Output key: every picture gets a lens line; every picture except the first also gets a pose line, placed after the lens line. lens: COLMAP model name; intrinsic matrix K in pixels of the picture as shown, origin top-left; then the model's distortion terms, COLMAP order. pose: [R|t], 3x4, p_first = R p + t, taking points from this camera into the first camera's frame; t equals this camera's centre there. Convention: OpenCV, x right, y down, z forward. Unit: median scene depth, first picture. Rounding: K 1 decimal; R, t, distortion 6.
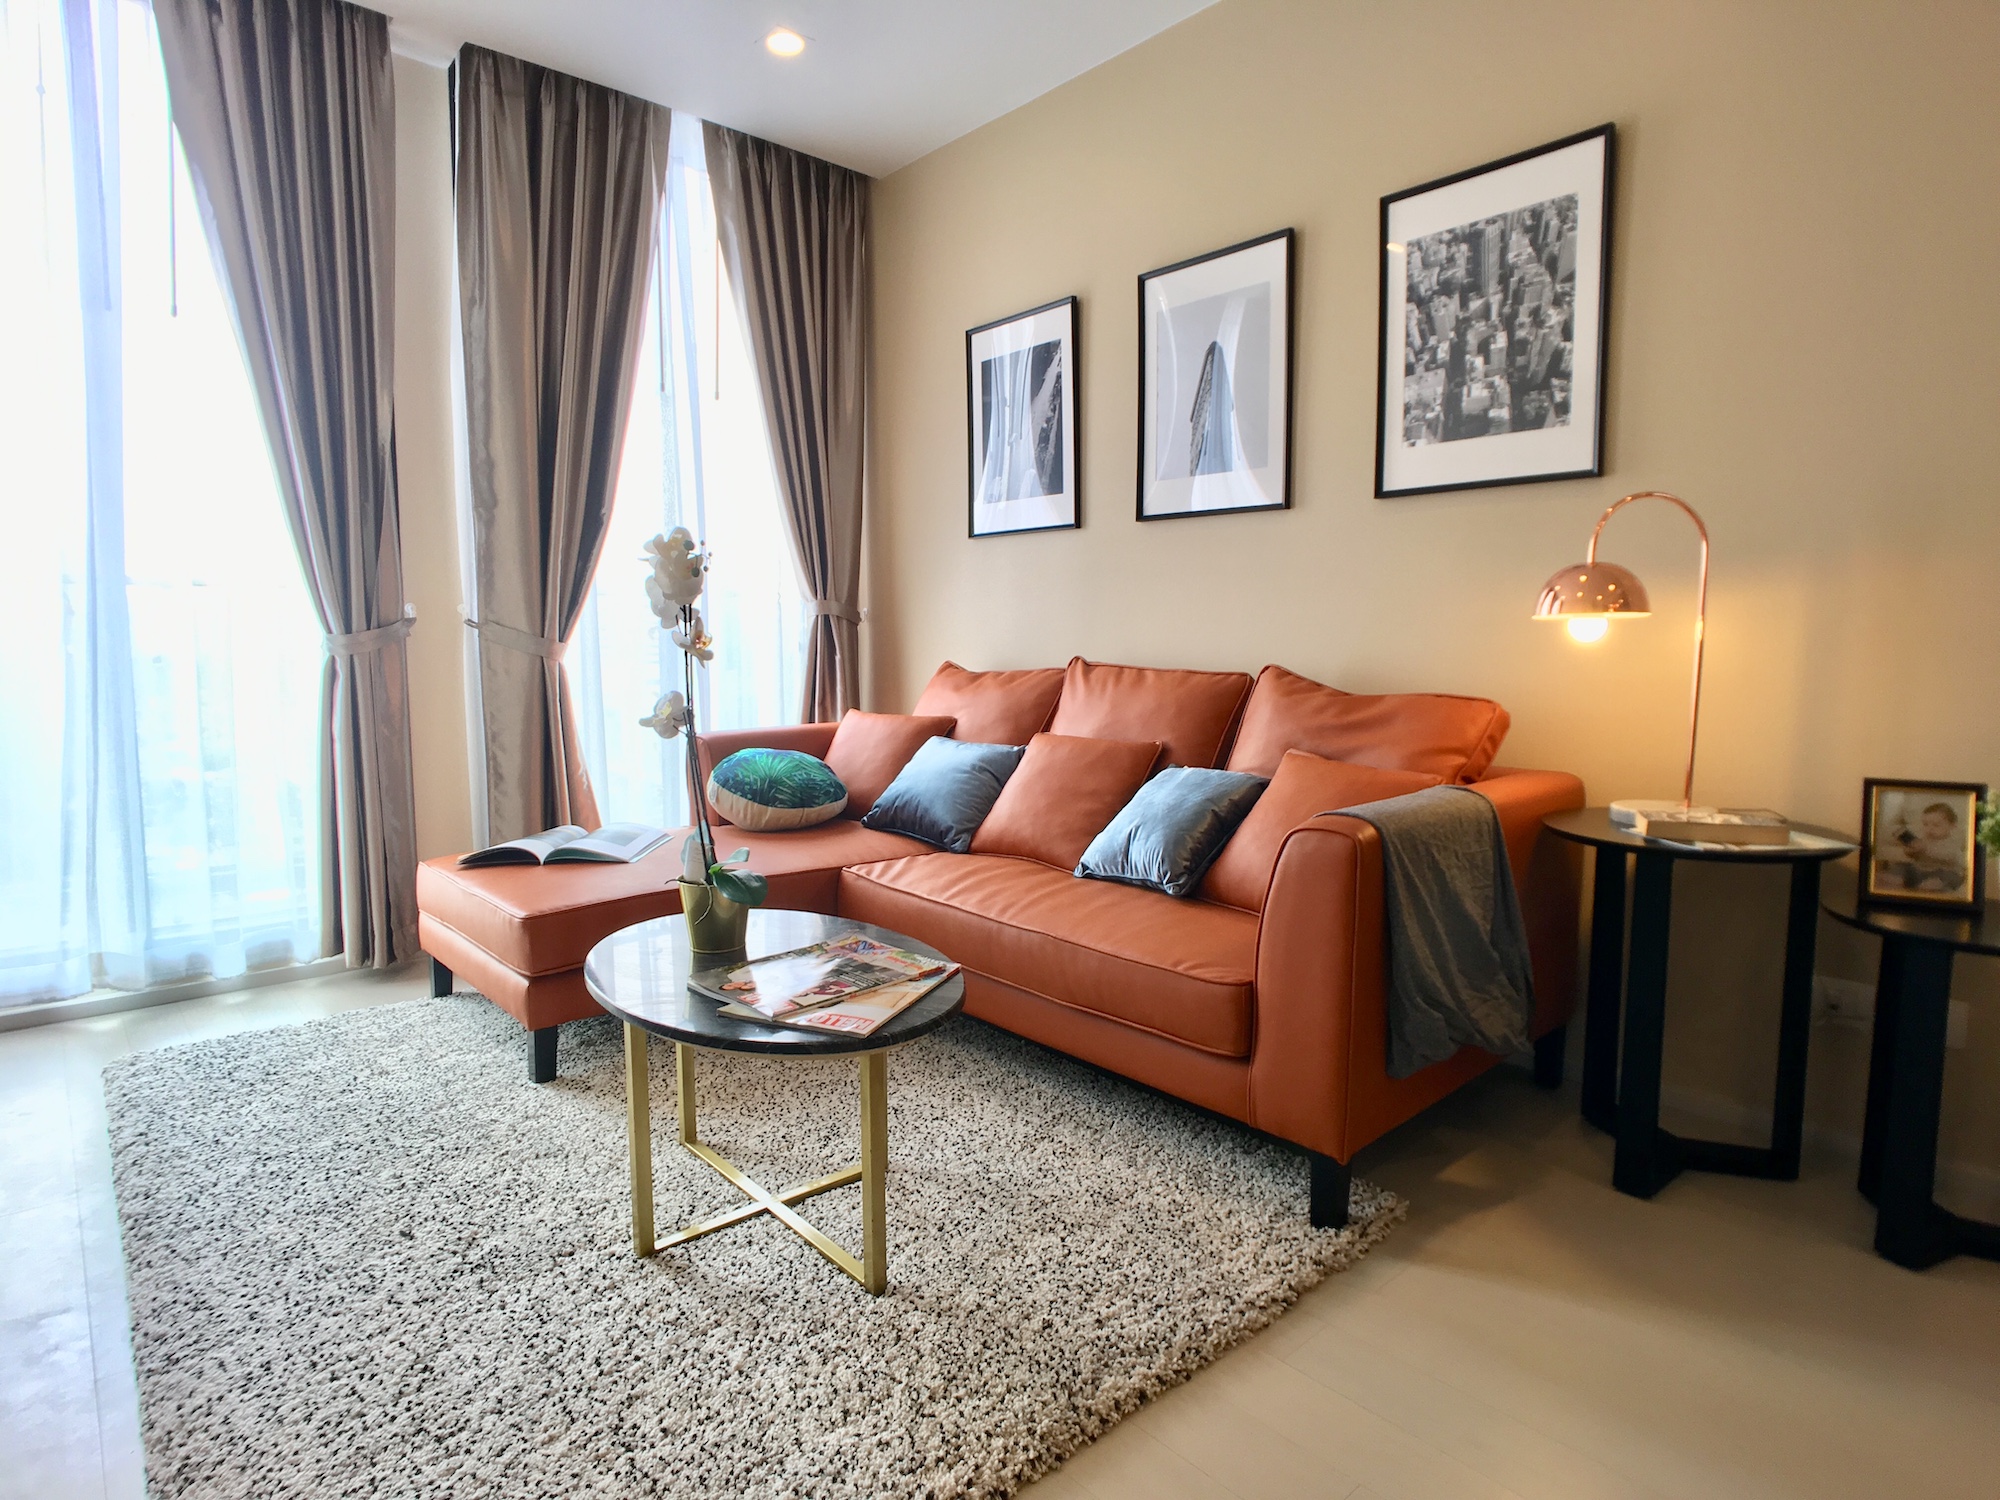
lens RADIAL K [[1094.4, 0, 973.3], [0, 1094.4, 747.8], [0, 0, 1]] dist [-0.047539, 0.033287]
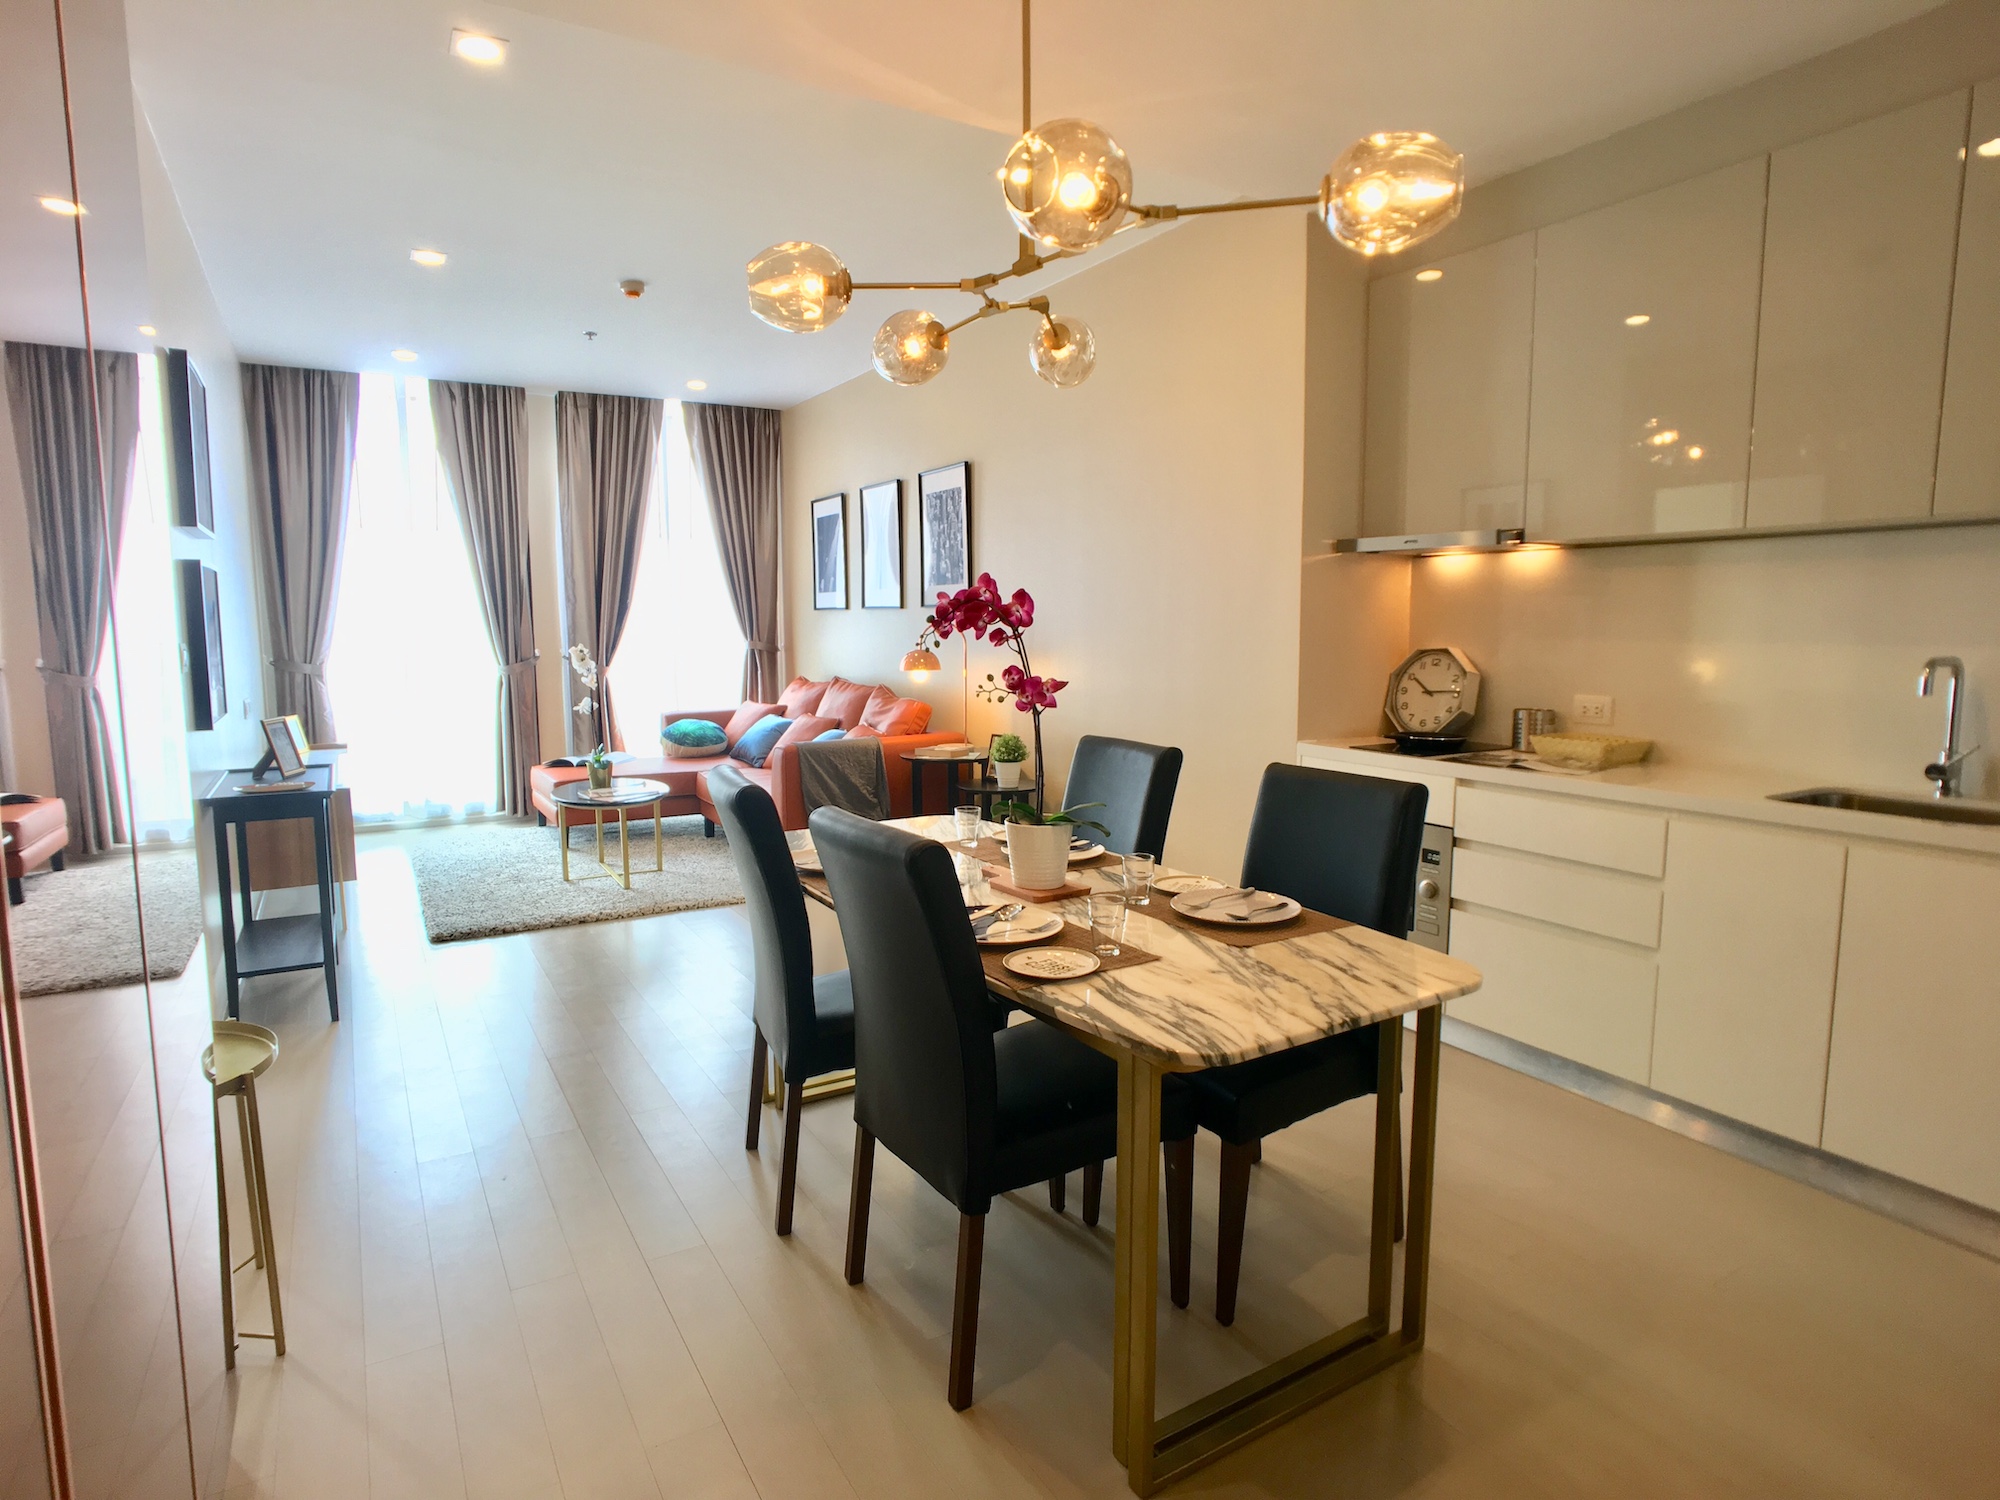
lens RADIAL K [[1094.4, 0, 973.3], [0, 1094.4, 747.8], [0, 0, 1]] dist [-0.047539, 0.033287]
pose [[0.980743, 0.020995, -0.194171, 0.966407], [-0.018655, 0.999730, 0.013872, 0.020144], [0.194410, -0.009983, 0.980870, -1.218727]]
